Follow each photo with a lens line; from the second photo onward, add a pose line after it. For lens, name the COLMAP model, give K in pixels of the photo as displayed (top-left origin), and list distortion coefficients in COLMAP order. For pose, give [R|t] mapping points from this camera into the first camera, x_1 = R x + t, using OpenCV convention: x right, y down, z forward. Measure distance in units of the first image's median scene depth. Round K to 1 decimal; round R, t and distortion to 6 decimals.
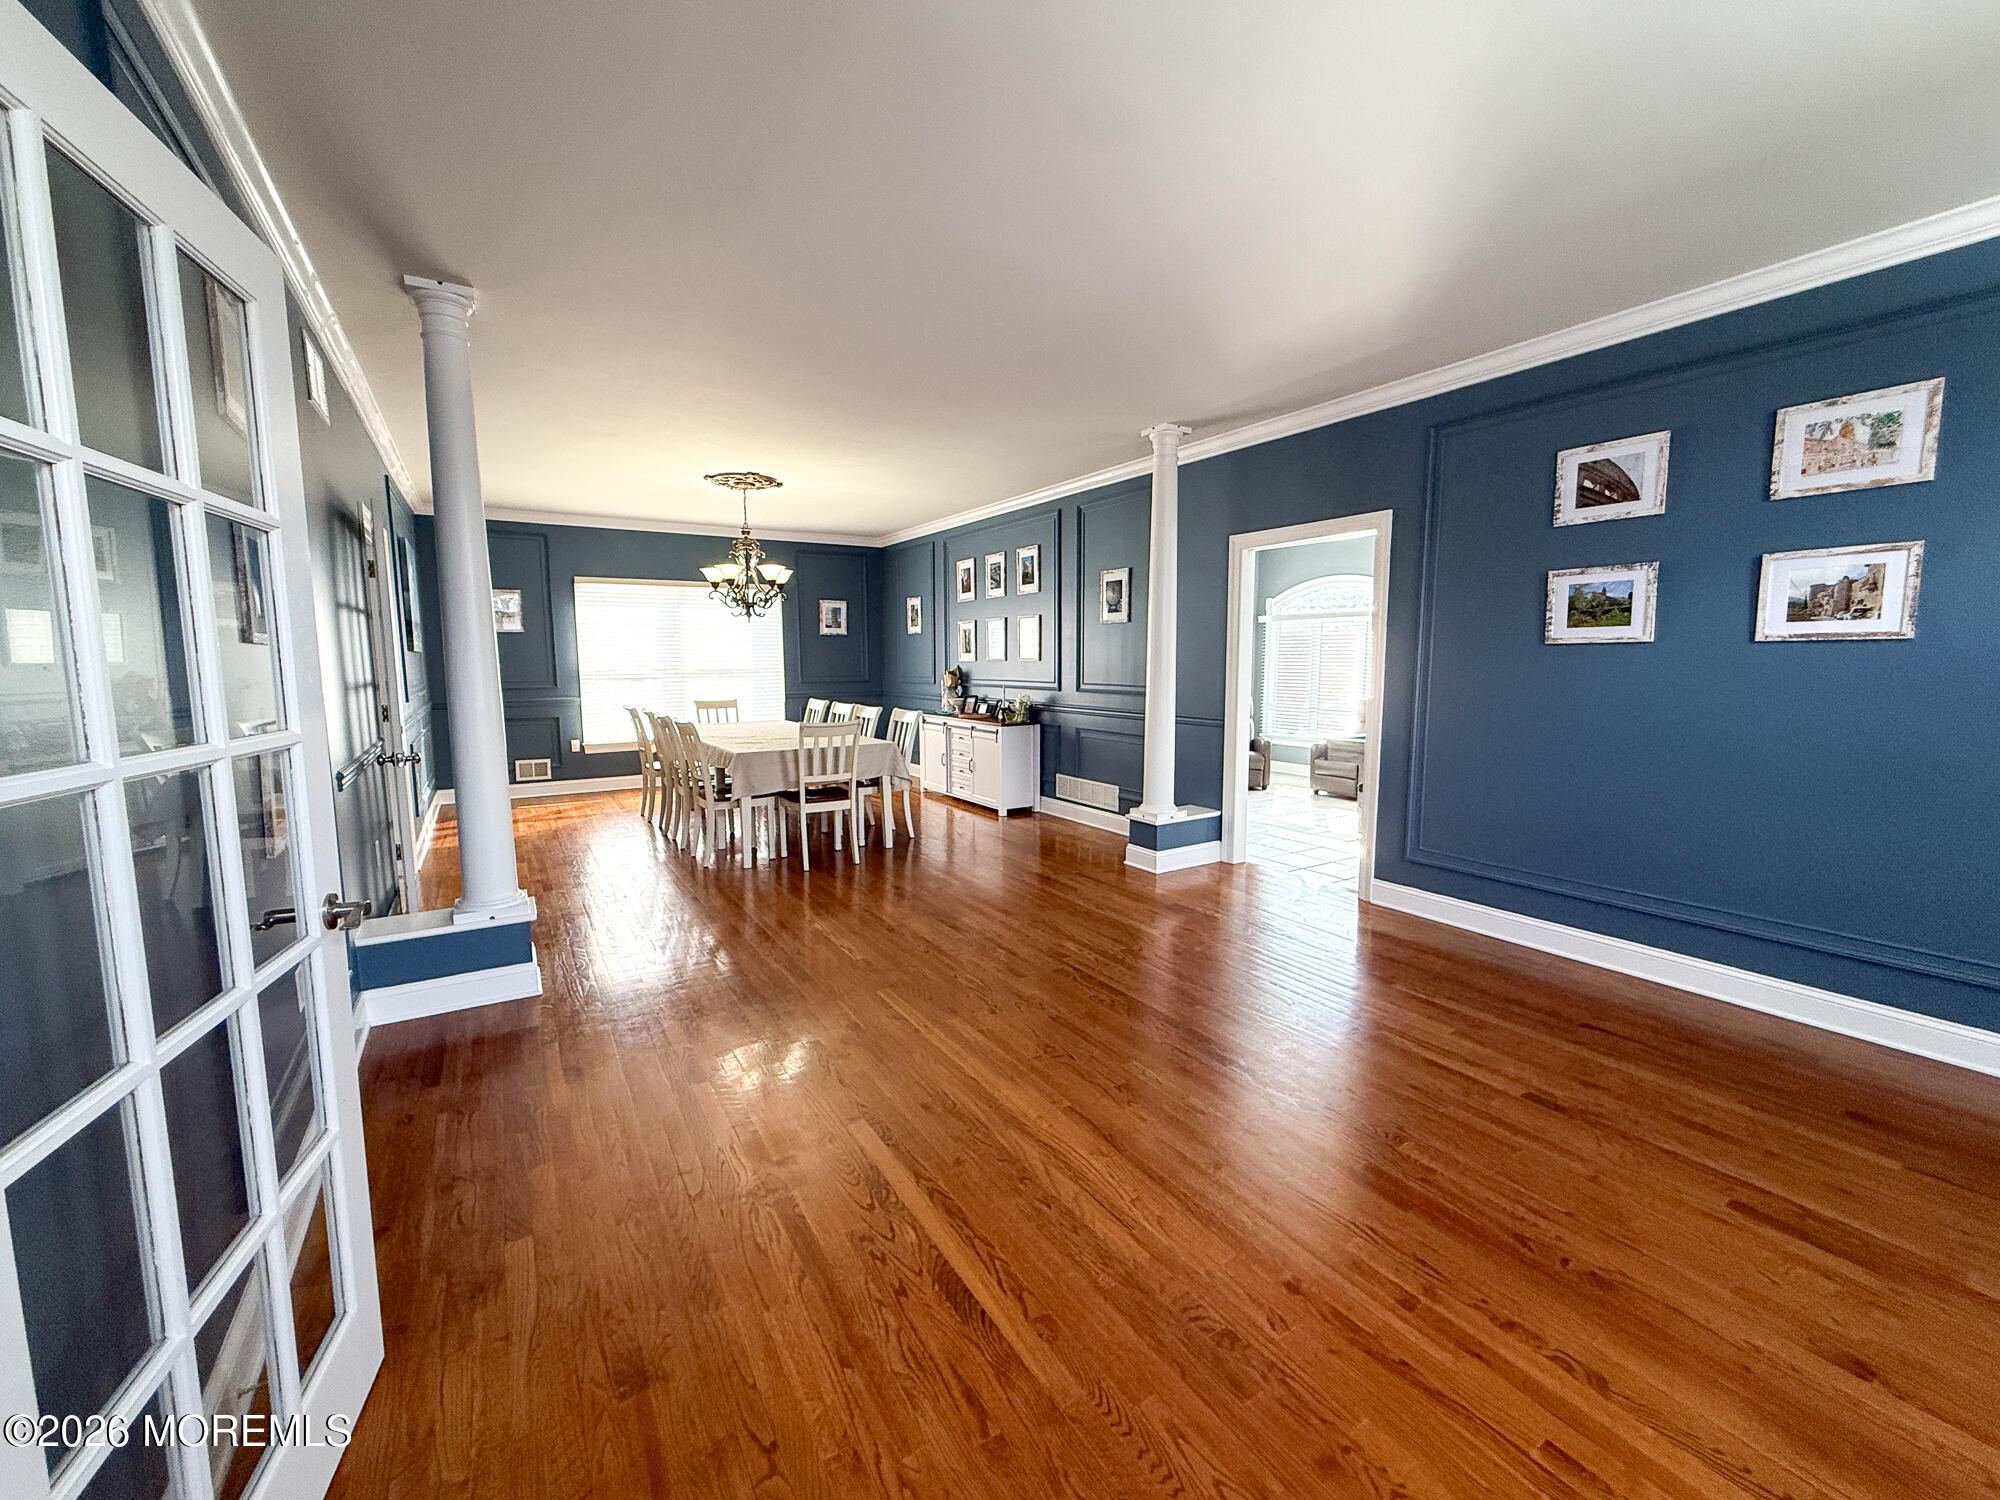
lens RADIAL K [[806.2, 0, 983.8], [0, 806.2, 748.0], [0, 0, 1]] dist [-0.000814, 0.000013]
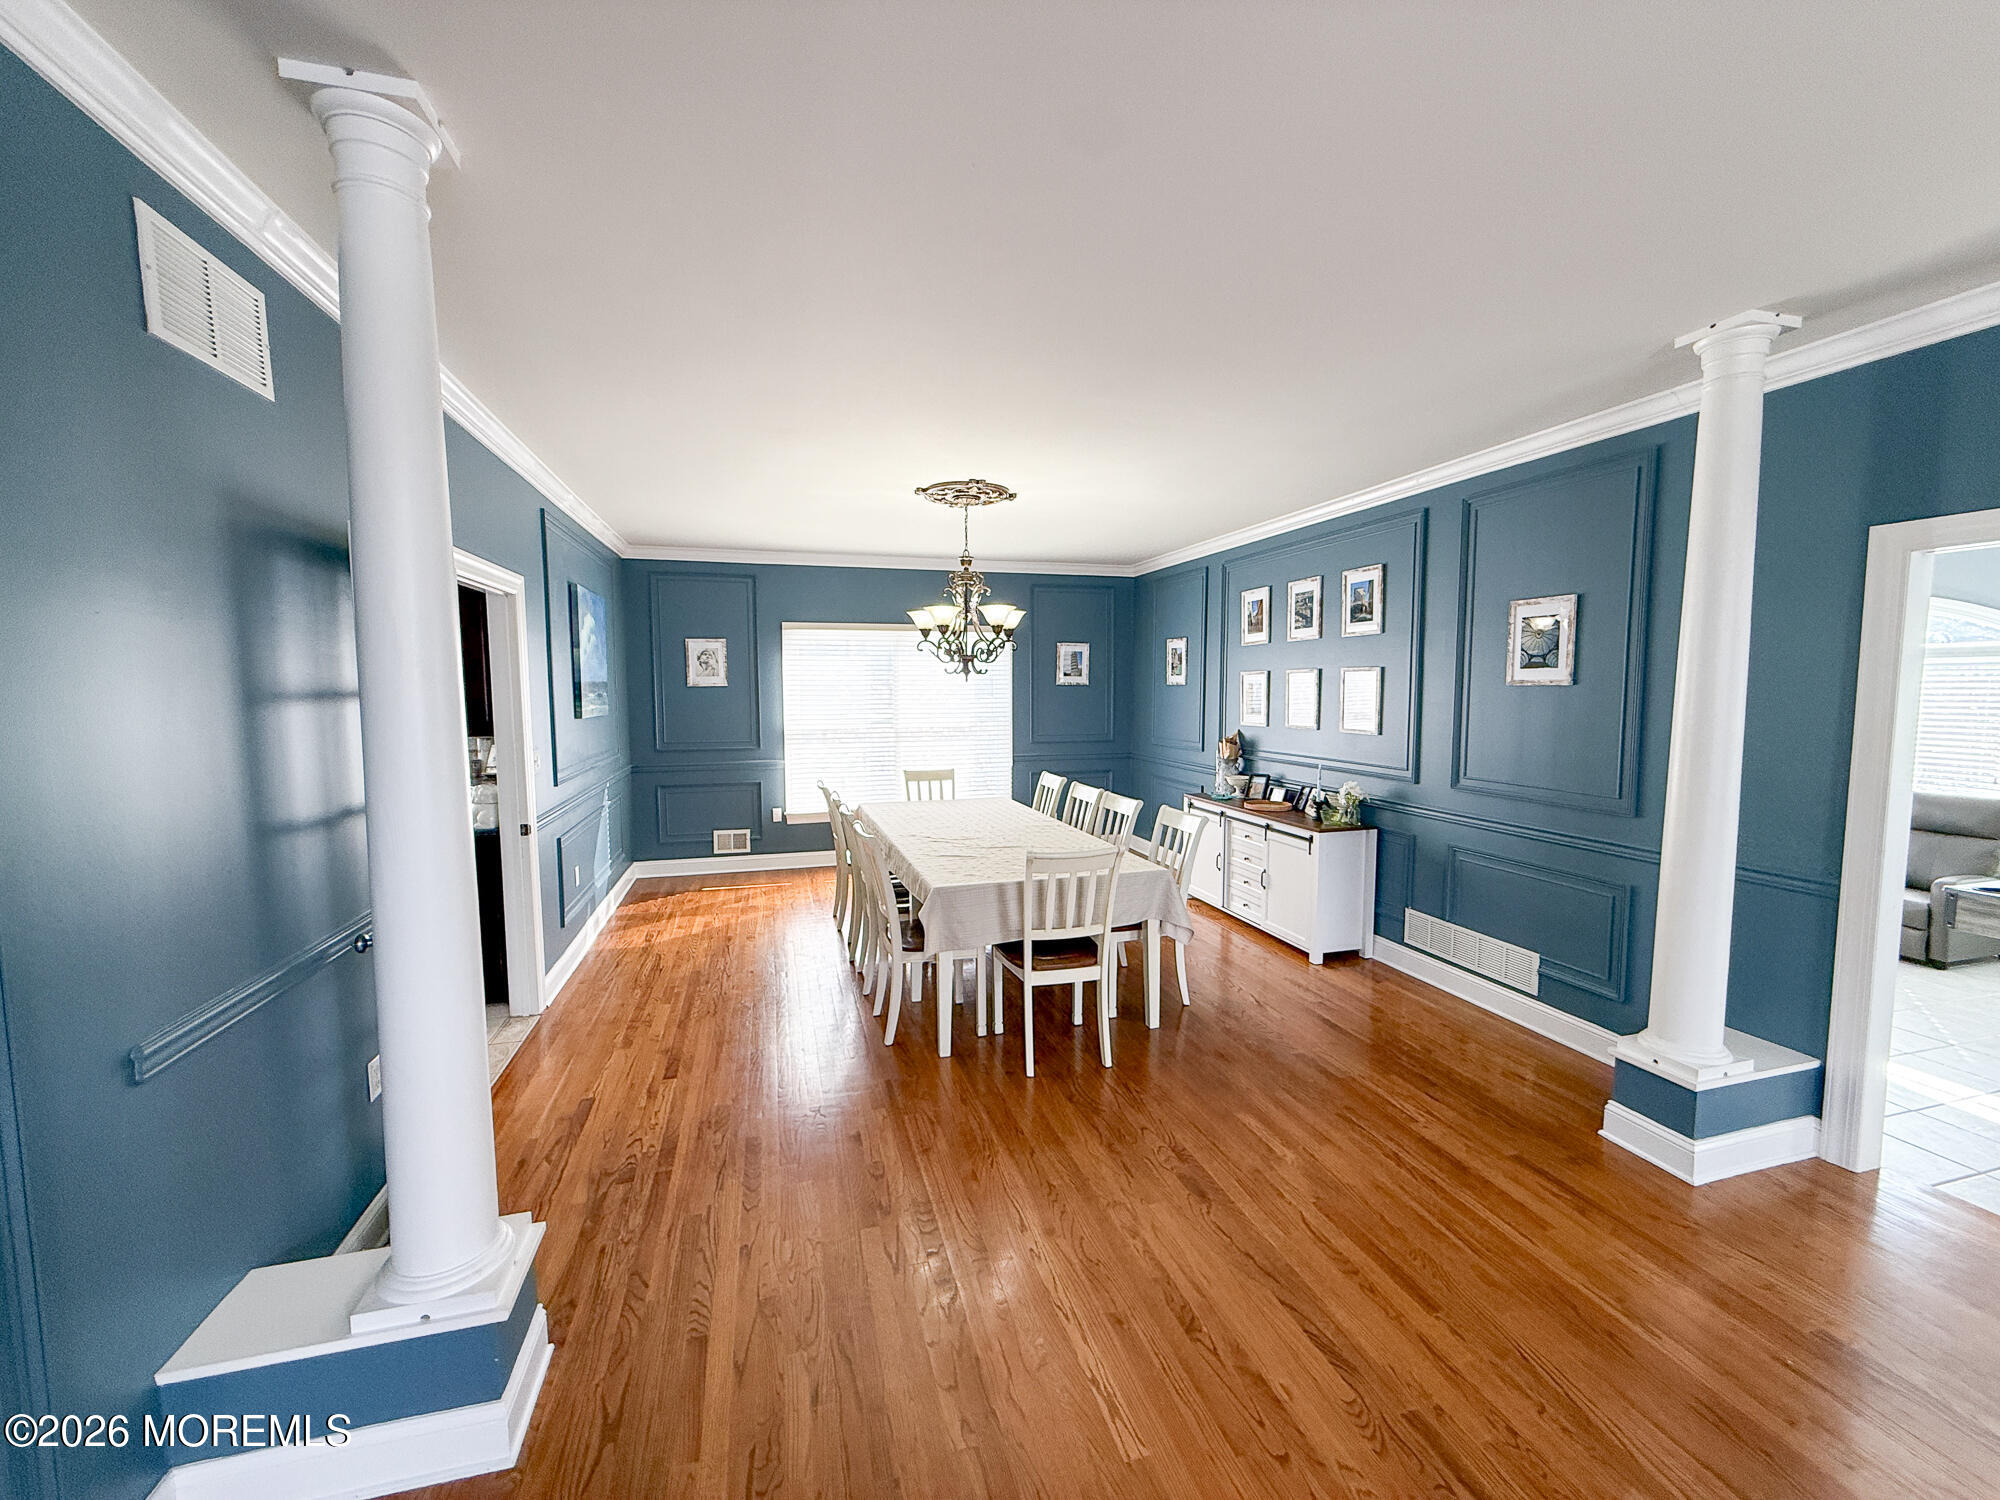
lens RADIAL K [[789.5, 0, 988.3], [0, 789.5, 752.5], [0, 0, 1]] dist [-0.000530, 0.000120]
pose [[0.961524, 0.025545, -0.273531, -0.063359], [-0.033166, 0.999179, -0.023272, -0.066917], [0.272712, 0.031448, 0.961582, 0.275878]]
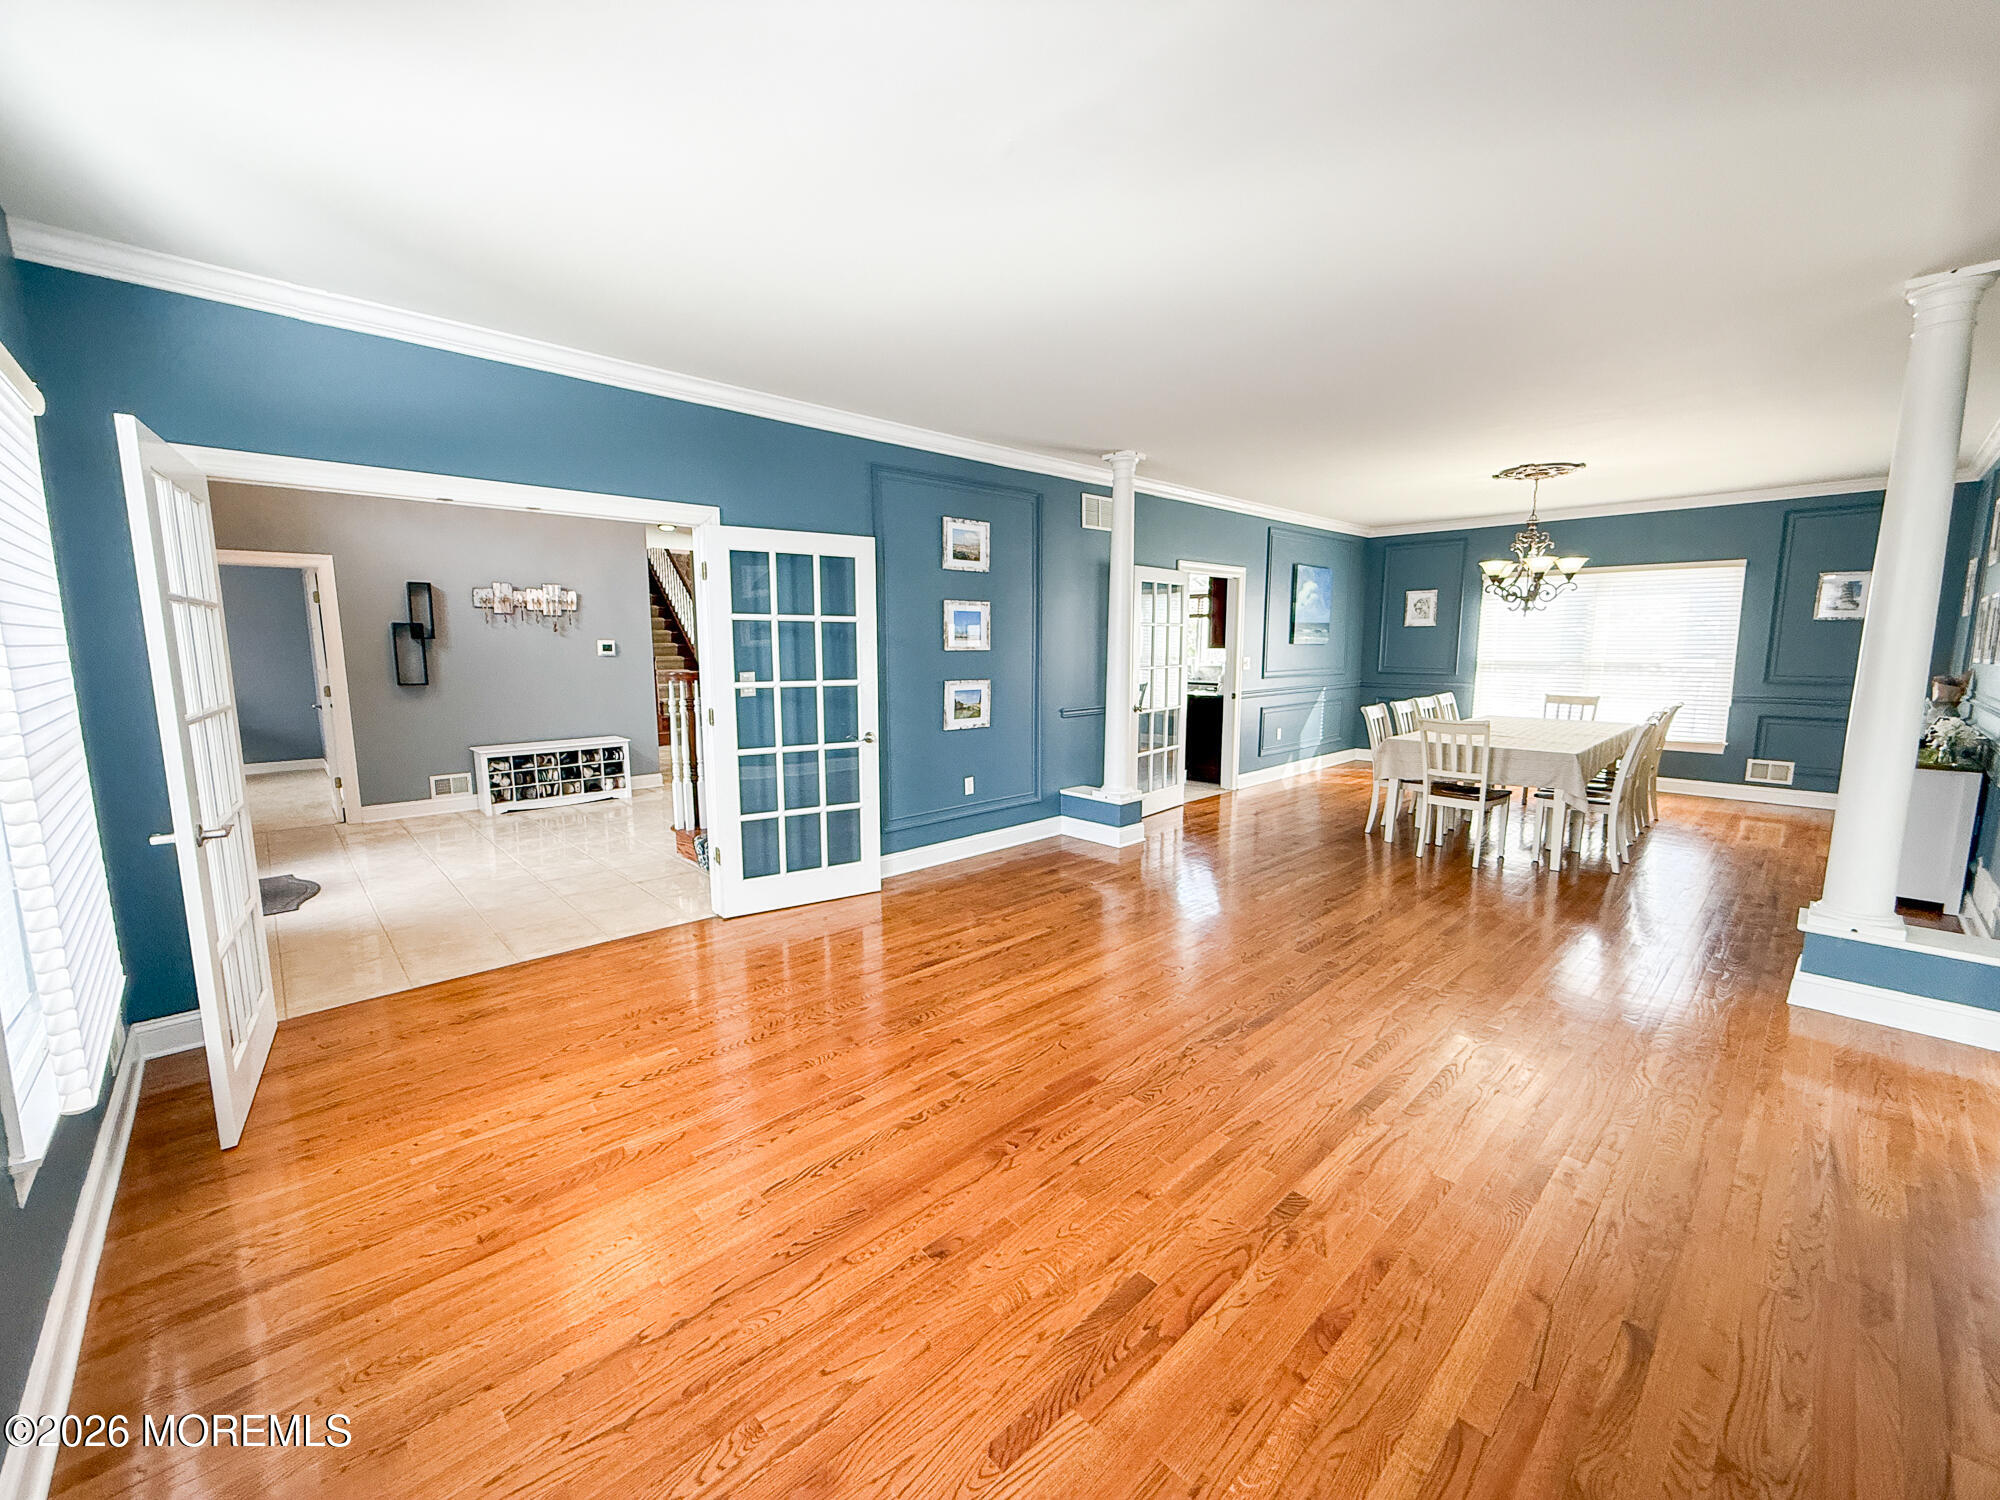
lens RADIAL K [[794.4, 0, 998.3], [0, 794.4, 745.1], [0, 0, 1]] dist [0.001647, 0.000586]
pose [[0.207503, 0.132967, -0.969155, 0.482908], [-0.109834, 0.987621, 0.111984, -0.036192], [0.972049, 0.083209, 0.219539, 0.164338]]
